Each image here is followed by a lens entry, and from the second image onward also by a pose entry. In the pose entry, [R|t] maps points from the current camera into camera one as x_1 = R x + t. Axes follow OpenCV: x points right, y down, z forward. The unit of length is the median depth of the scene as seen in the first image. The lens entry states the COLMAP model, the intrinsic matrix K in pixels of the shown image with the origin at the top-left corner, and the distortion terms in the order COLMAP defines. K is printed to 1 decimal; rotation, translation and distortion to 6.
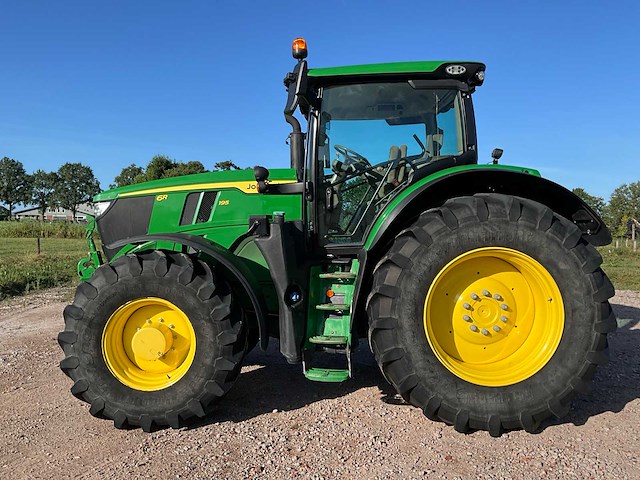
lens RADIAL K [[525.2, 0, 320.0], [0, 525.2, 240.0], [0, 0, 1]] dist [0.132879, -0.260903]
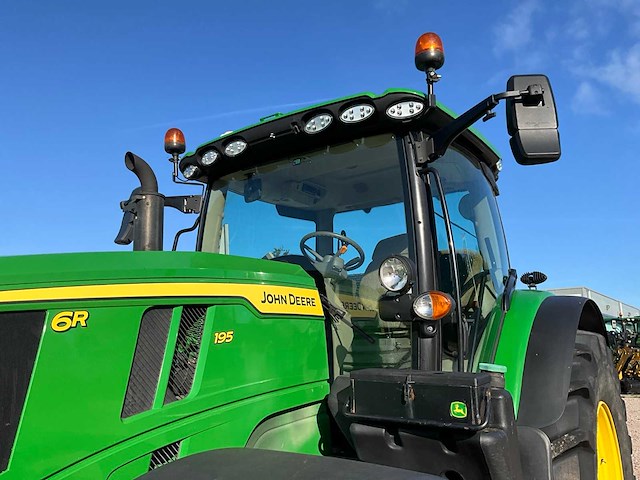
lens RADIAL K [[525.2, 0, 320.0], [0, 525.2, 240.0], [0, 0, 1]] dist [0.132879, -0.260903]
pose [[0.570482, 0.148113, 0.807845, -0.453886], [0.036773, 0.978012, -0.205280, -0.058735], [-0.820487, 0.146815, 0.552492, 0.733549]]
